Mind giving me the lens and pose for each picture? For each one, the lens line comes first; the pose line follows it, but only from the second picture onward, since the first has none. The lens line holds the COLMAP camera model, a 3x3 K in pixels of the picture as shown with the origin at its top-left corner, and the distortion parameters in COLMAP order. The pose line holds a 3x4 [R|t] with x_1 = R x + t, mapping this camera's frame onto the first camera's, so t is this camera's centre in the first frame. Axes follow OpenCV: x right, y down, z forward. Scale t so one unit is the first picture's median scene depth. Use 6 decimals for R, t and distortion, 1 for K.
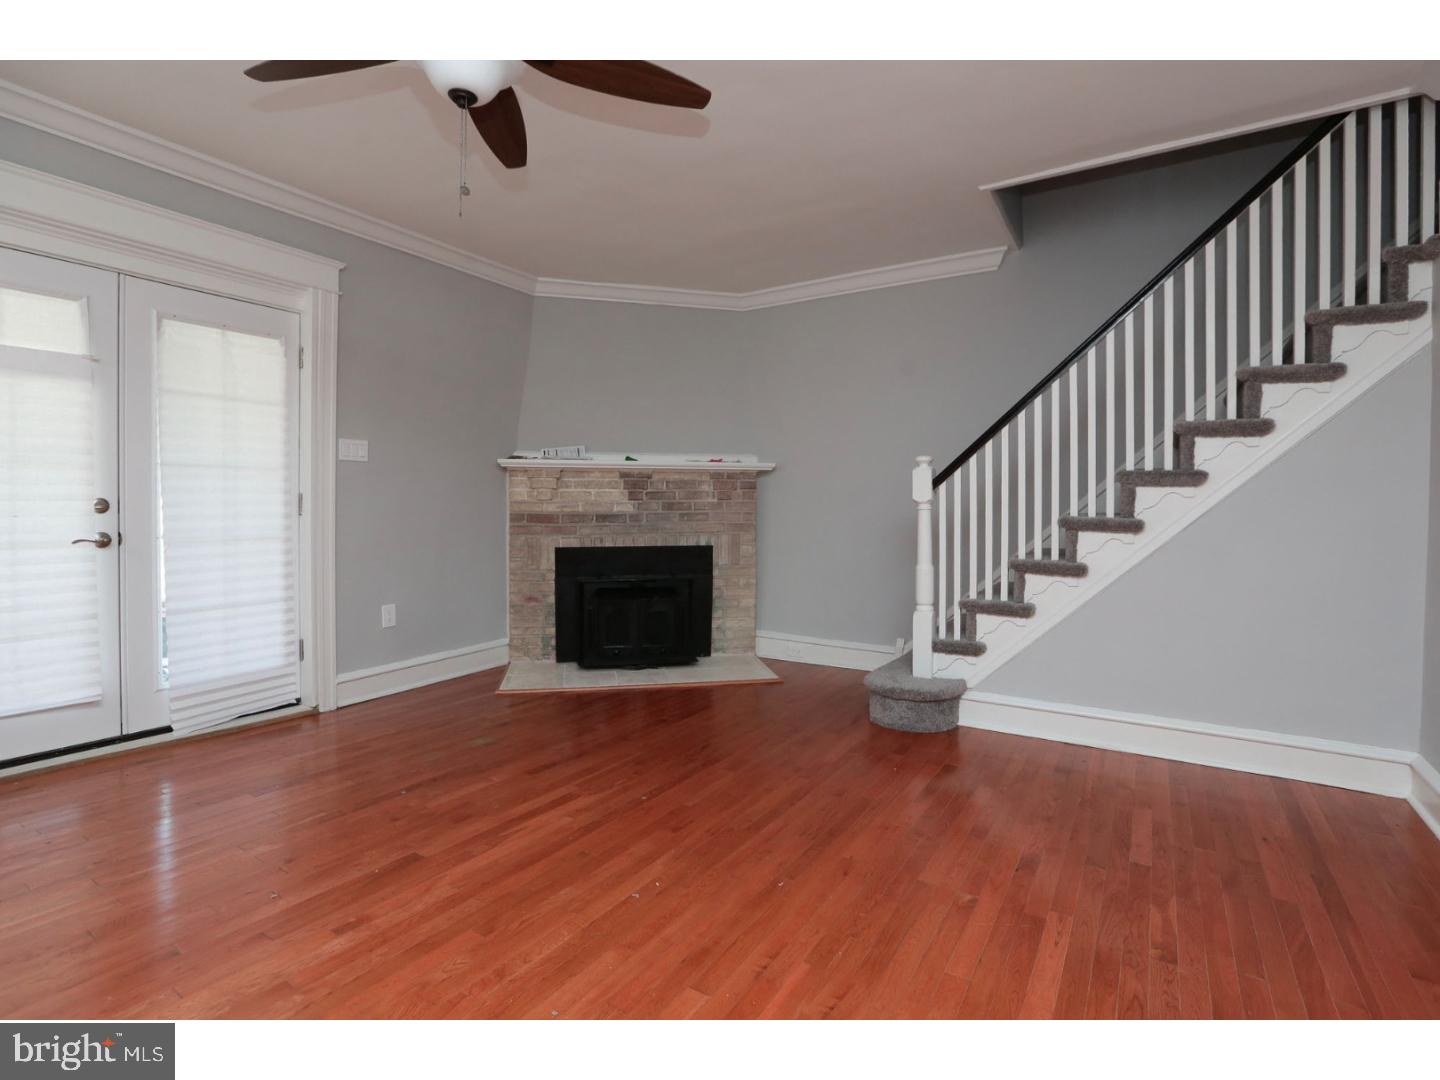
lens RADIAL K [[703.4, 0, 718.8], [0, 703.4, 509.5], [0, 0, 1]] dist [-0.031201, 0.003928]
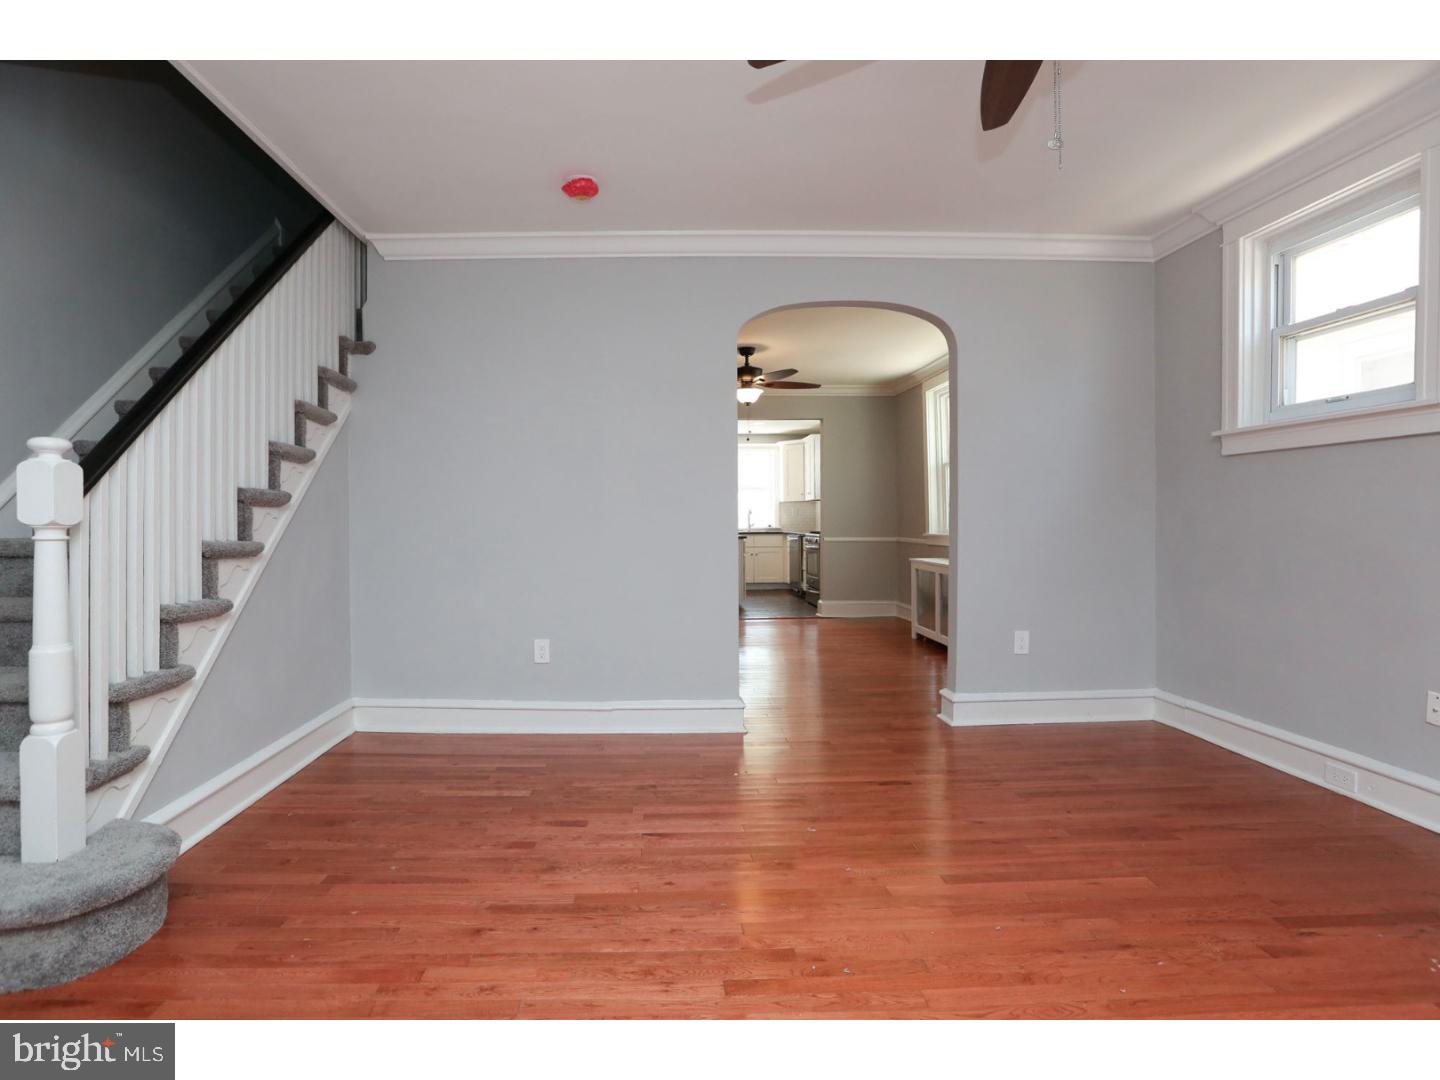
lens RADIAL K [[703.4, 0, 675.5], [0, 703.4, 527.2], [0, 0, 1]] dist [-0.031201, 0.003928]
pose [[-0.560921, -0.015223, 0.827730, -0.411143], [0.004020, 0.999769, 0.021111, -0.021310], [-0.827860, 0.015169, -0.560730, 0.933980]]
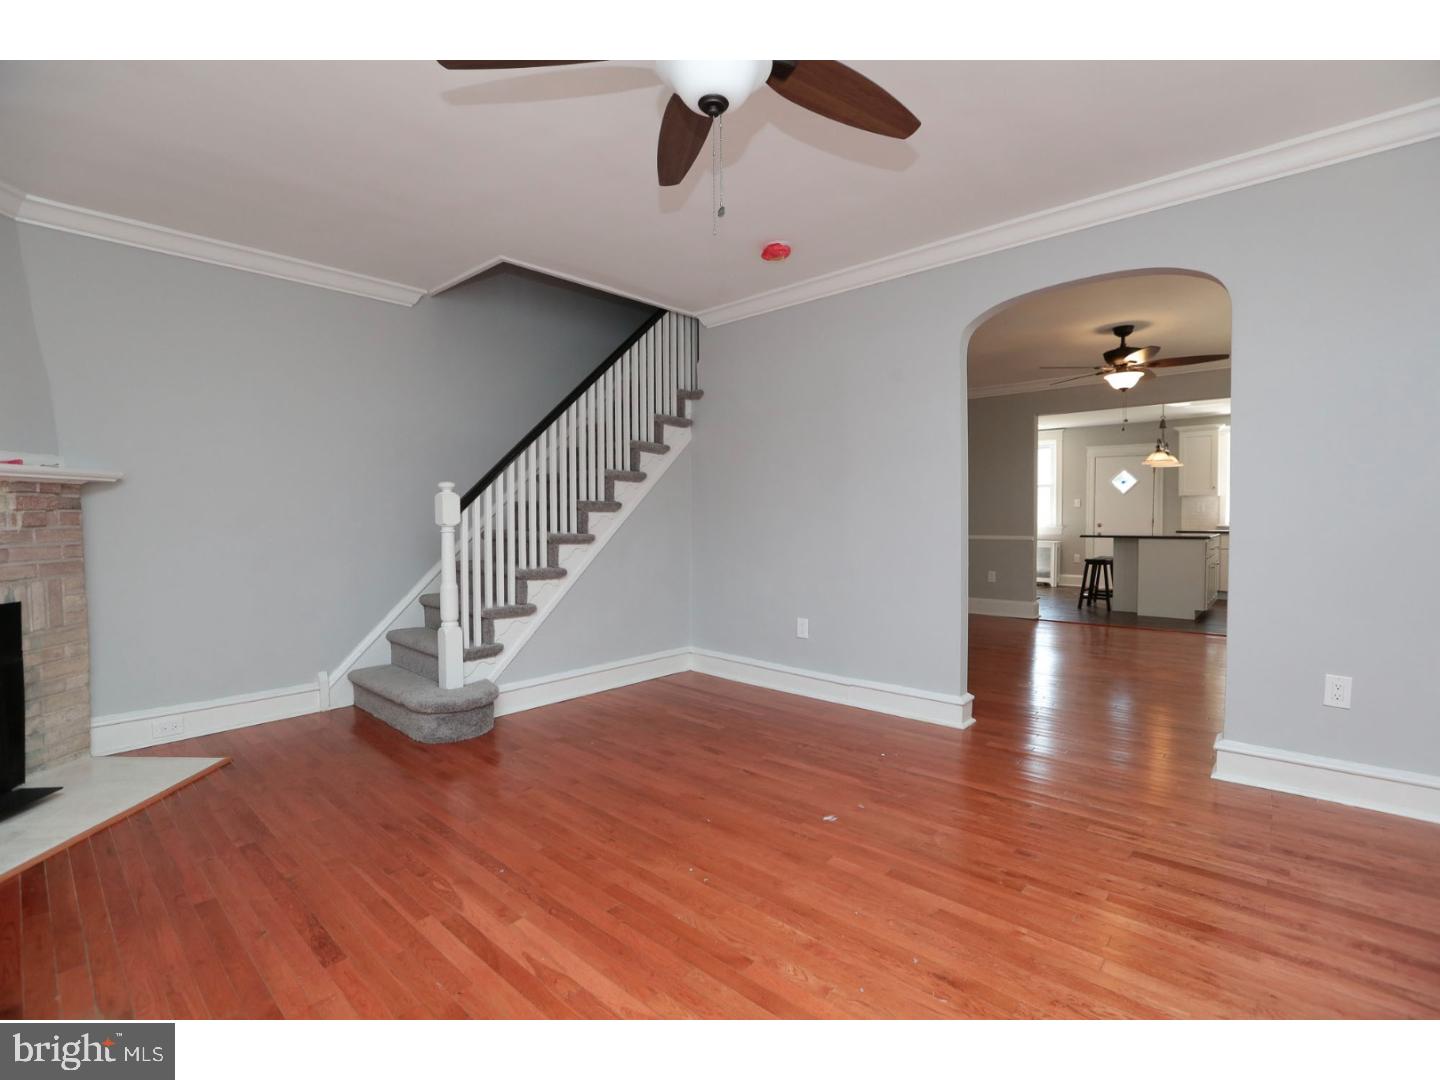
lens RADIAL K [[660.2, 0, 723.3], [0, 660.2, 530.3], [0, 0, 1]] dist [-0.039720, 0.003558]
pose [[0.157414, -0.030684, 0.987056, -0.644164], [0.010429, 0.999513, 0.029408, -0.028990], [-0.987478, 0.005665, 0.157657, 0.446097]]
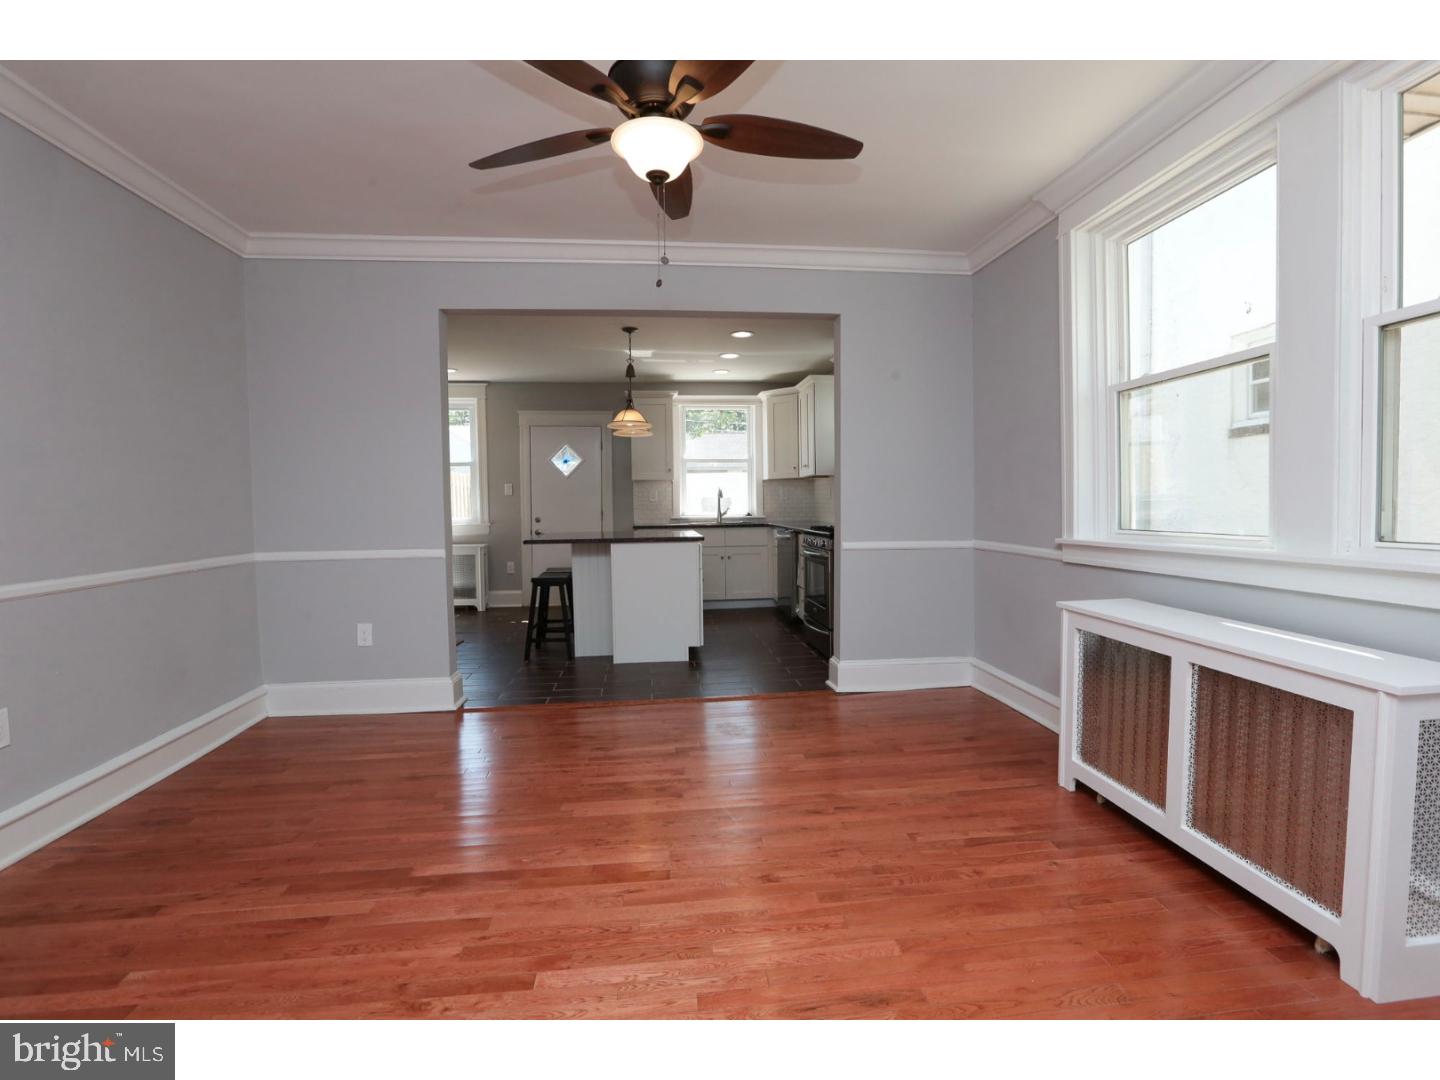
lens RADIAL K [[660.2, 0, 722.2], [0, 660.2, 531.3], [0, 0, 1]] dist [-0.039720, 0.003558]
pose [[-0.622049, -0.035007, 0.782195, 0.464551], [0.015137, 0.998276, 0.056716, -0.024344], [-0.782832, 0.047120, -0.620447, 0.101330]]
